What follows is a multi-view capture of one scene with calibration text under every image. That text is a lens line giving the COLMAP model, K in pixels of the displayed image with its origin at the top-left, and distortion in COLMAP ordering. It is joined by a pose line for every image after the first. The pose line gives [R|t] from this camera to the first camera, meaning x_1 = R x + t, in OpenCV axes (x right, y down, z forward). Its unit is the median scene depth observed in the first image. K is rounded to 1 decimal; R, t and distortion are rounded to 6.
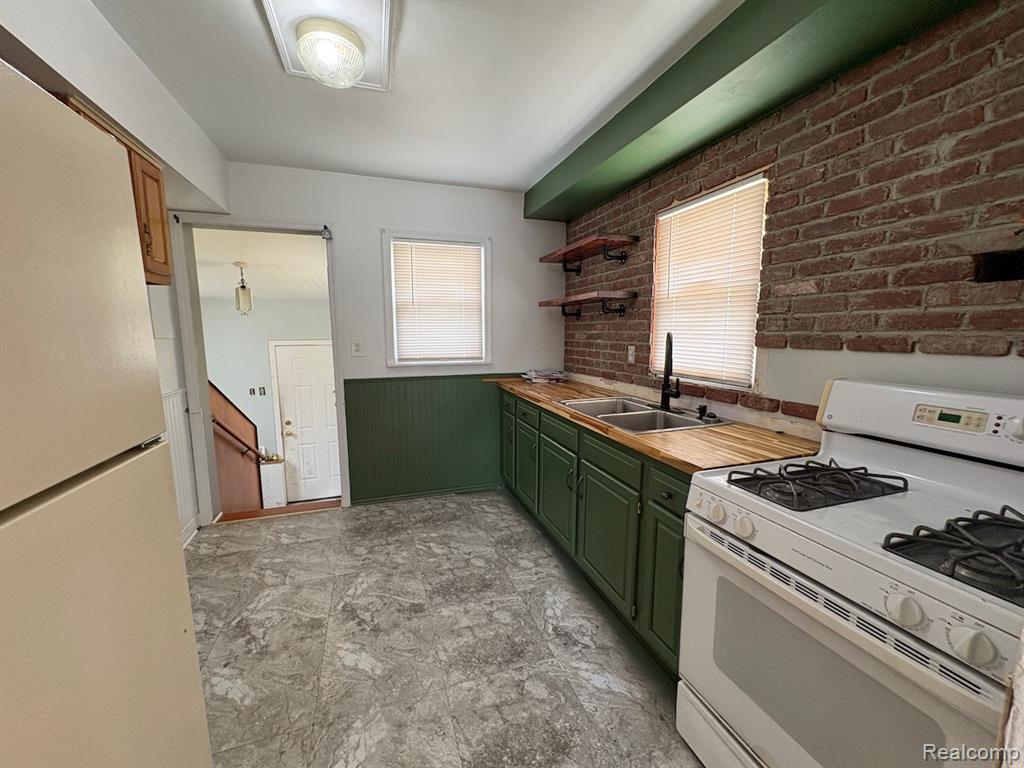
lens RADIAL K [[408.4, 0, 509.7], [0, 408.4, 382.3], [0, 0, 1]] dist [-0.000289, 0.000153]
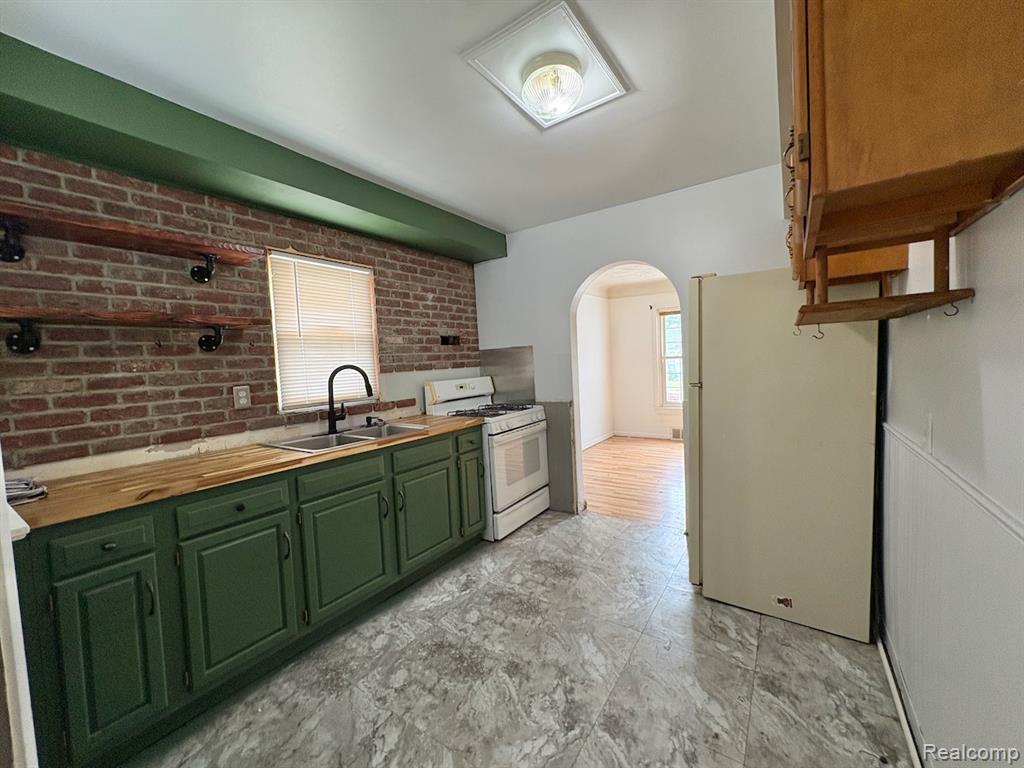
lens RADIAL K [[408.4, 0, 509.7], [0, 408.4, 382.3], [0, 0, 1]] dist [-0.000289, 0.000153]
pose [[-0.595742, -0.009165, 0.803124, -0.934153], [0.151037, 0.980817, 0.123229, -0.157896], [-0.788847, 0.194714, -0.582930, 1.417221]]
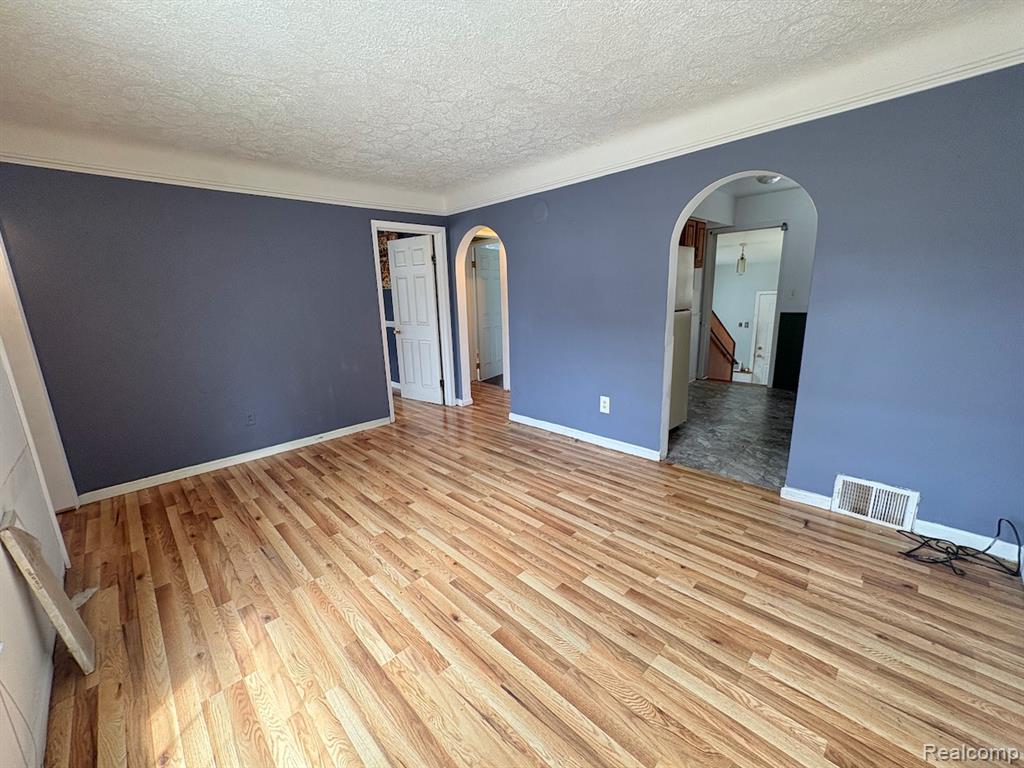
lens RADIAL K [[410.1, 0, 512.8], [0, 410.1, 385.0], [0, 0, 1]] dist [0.000982, 0.000097]
pose [[0.434342, 0.189169, -0.880660, 1.038176], [-0.085800, 0.981942, 0.168608, 0.149068], [0.896652, 0.002327, 0.442729, -1.177633]]
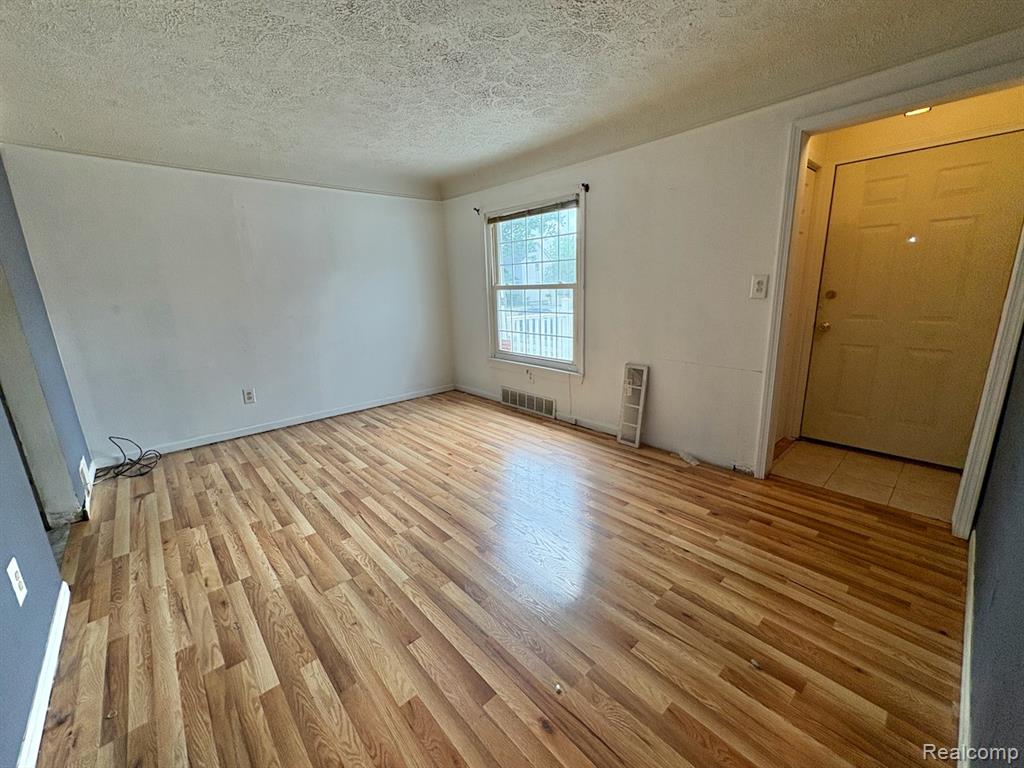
lens RADIAL K [[408.4, 0, 509.7], [0, 408.4, 382.3], [0, 0, 1]] dist [-0.000289, 0.000153]
pose [[-0.393584, -0.196991, 0.897934, -1.210670], [0.150239, 0.949855, 0.274234, 0.122916], [-0.906929, 0.242839, -0.344252, -0.616432]]
